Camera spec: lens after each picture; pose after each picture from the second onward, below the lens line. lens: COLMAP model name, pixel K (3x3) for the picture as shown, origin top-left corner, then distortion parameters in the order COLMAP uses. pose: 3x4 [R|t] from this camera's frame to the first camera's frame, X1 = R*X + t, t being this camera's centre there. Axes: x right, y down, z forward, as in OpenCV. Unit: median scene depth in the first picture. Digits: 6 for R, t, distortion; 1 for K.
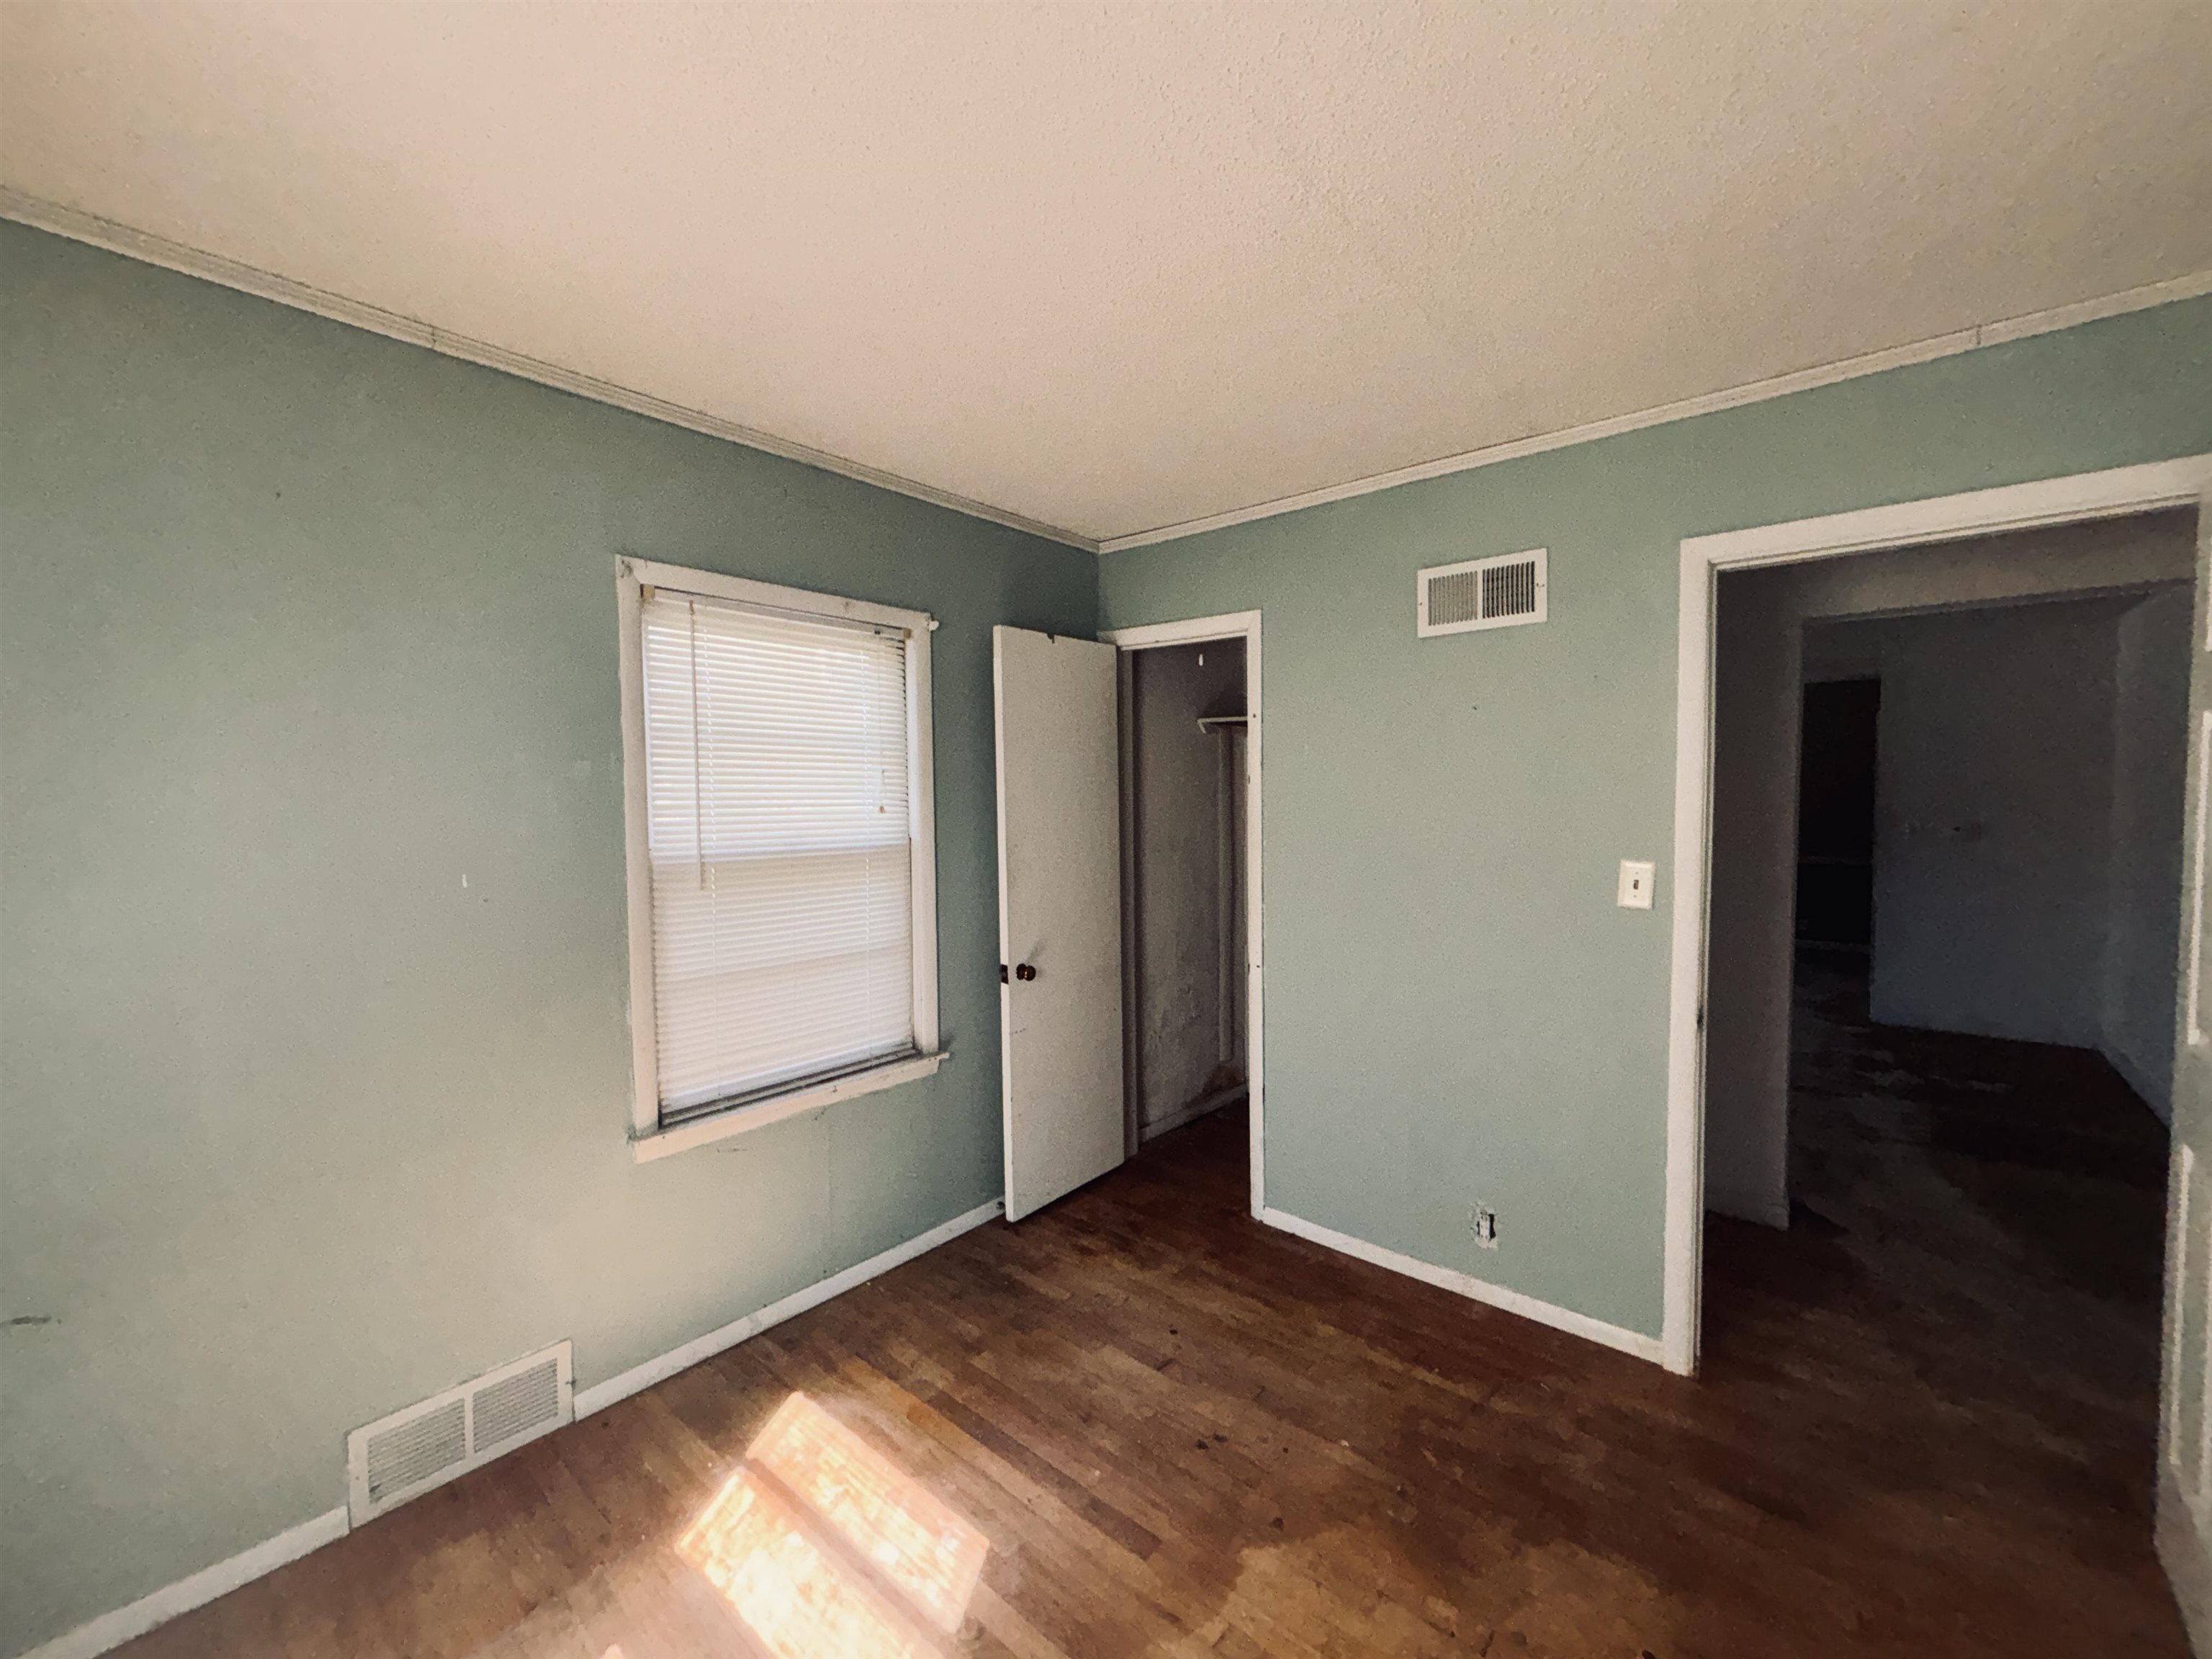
lens RADIAL K [[901.6, 0, 1103.9], [0, 901.6, 831.8], [0, 0, 1]] dist [-0.000199, 0.007552]
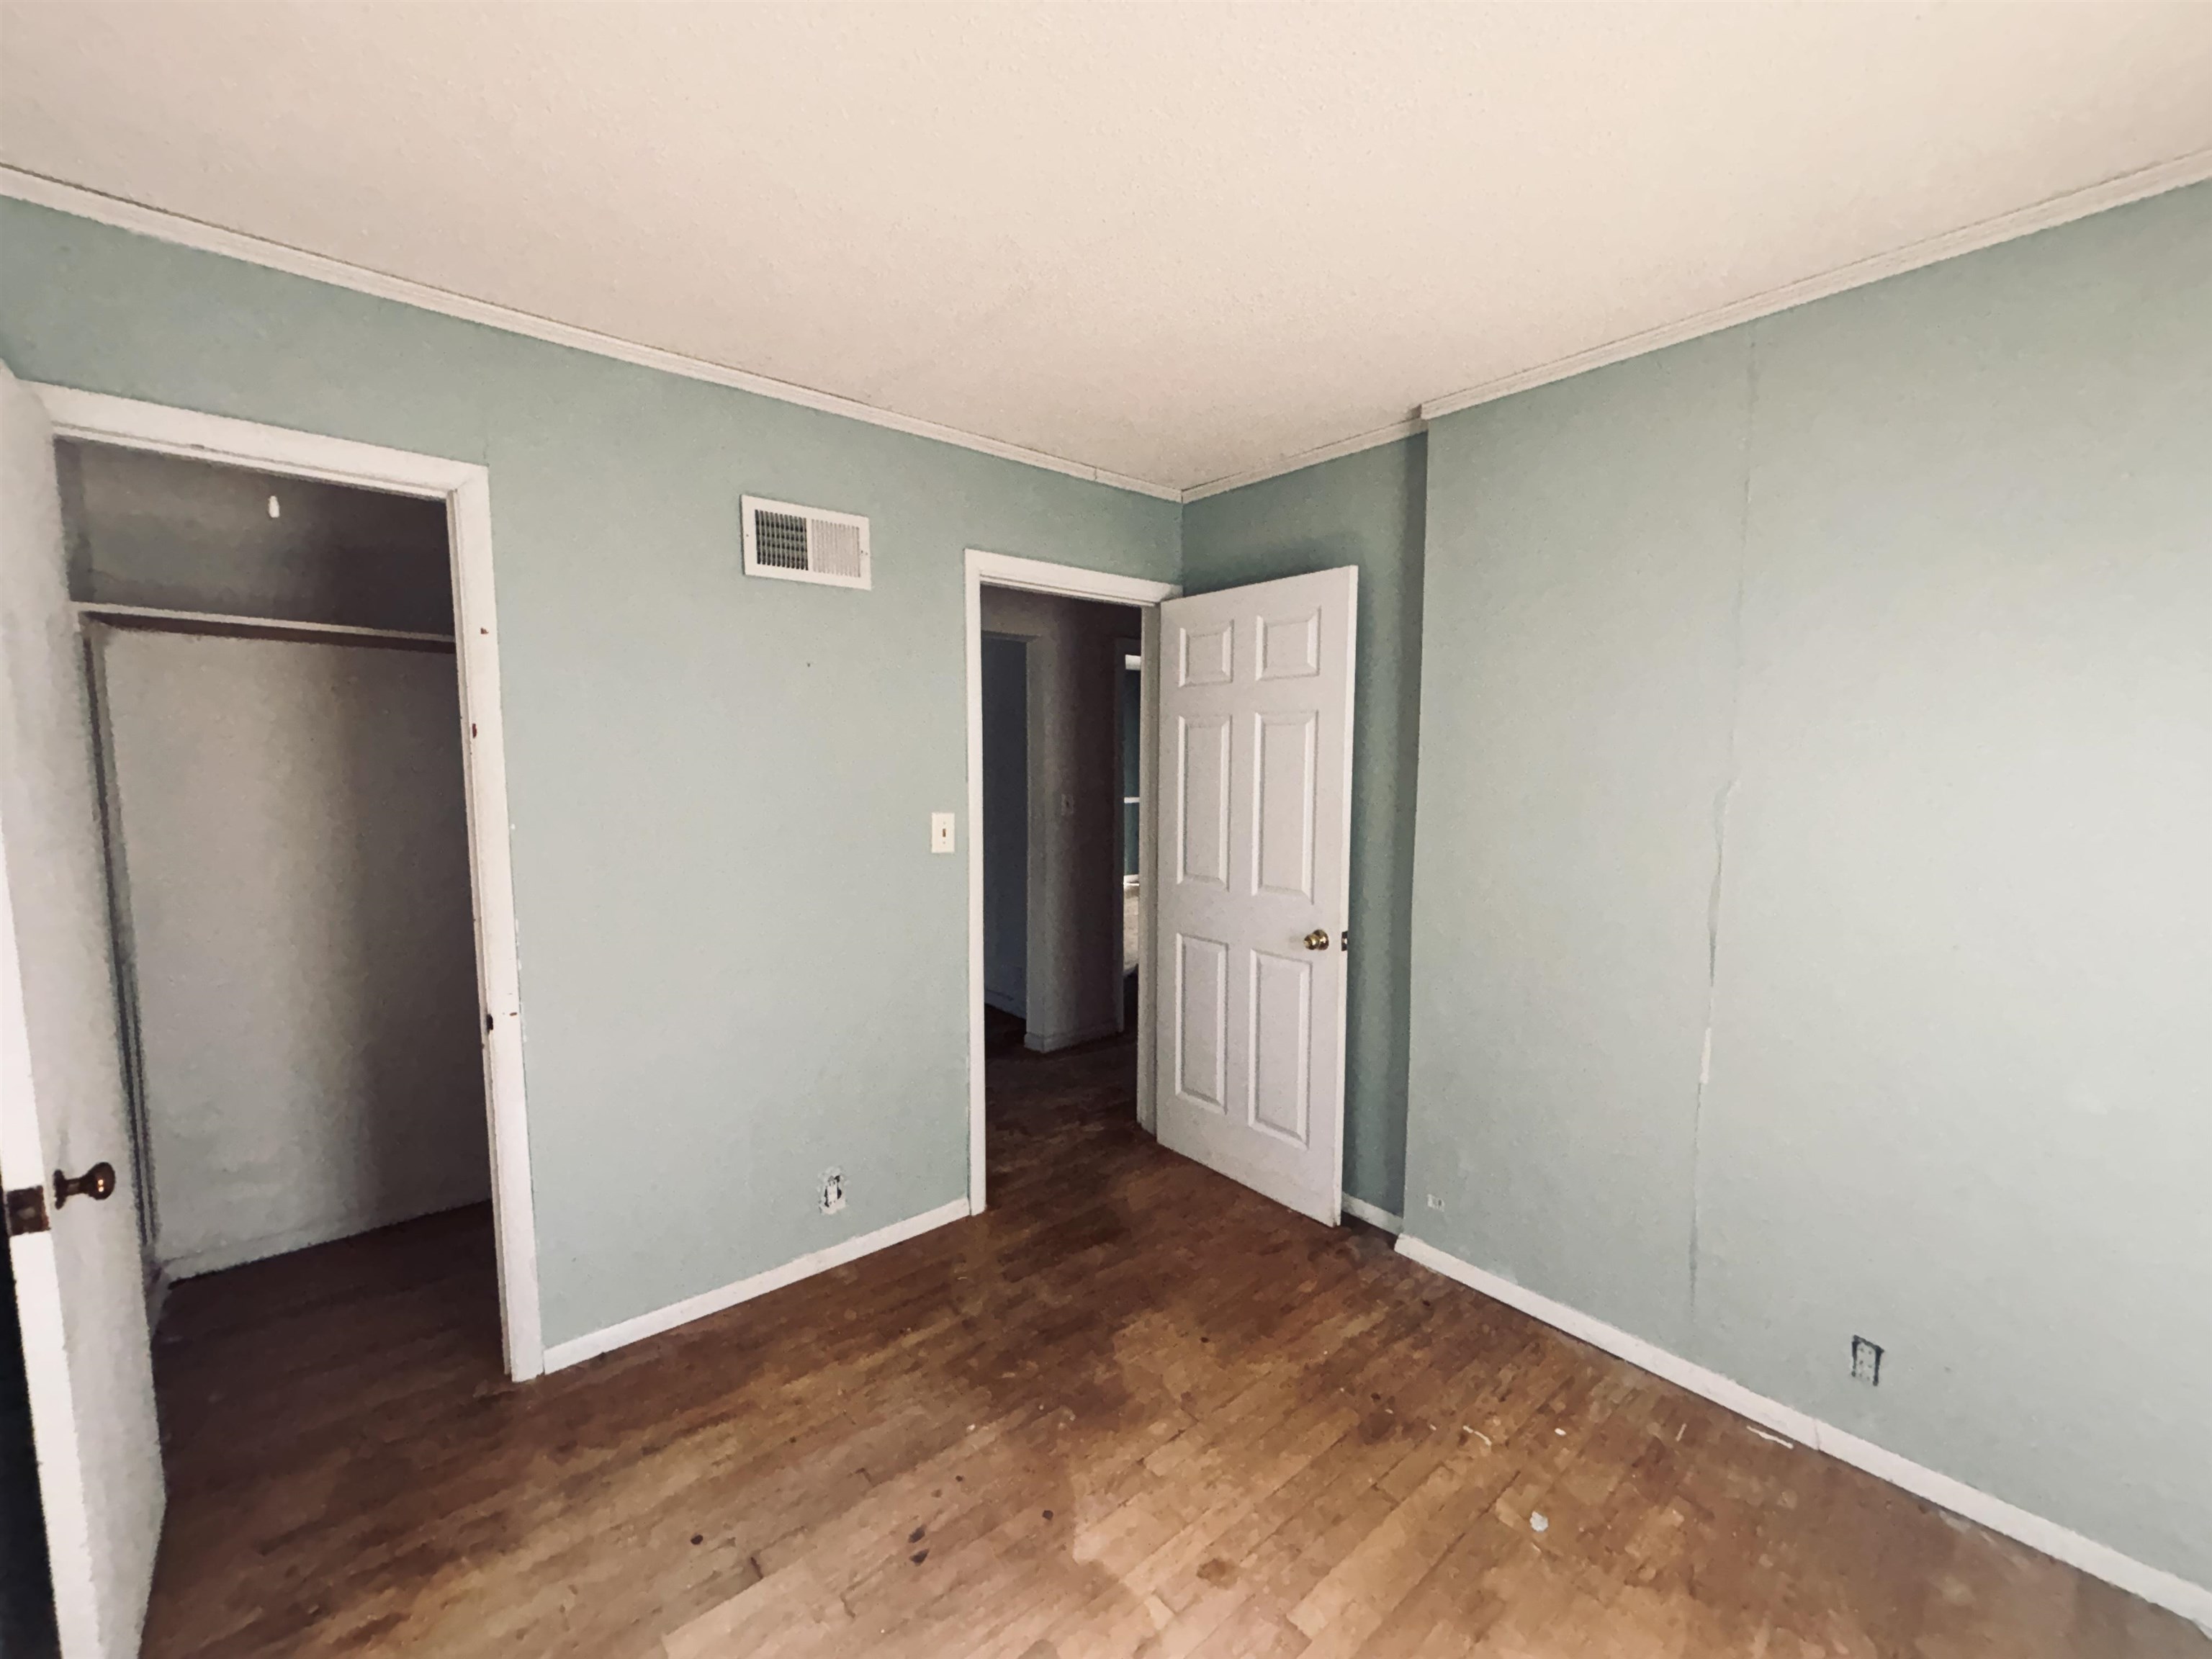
lens RADIAL K [[901.6, 0, 1103.9], [0, 901.6, 831.8], [0, 0, 1]] dist [-0.000199, 0.007552]
pose [[0.157140, -0.078952, 0.984415, -0.541168], [0.036200, 0.996590, 0.074150, -0.023232], [-0.986913, 0.023983, 0.159463, 0.606801]]
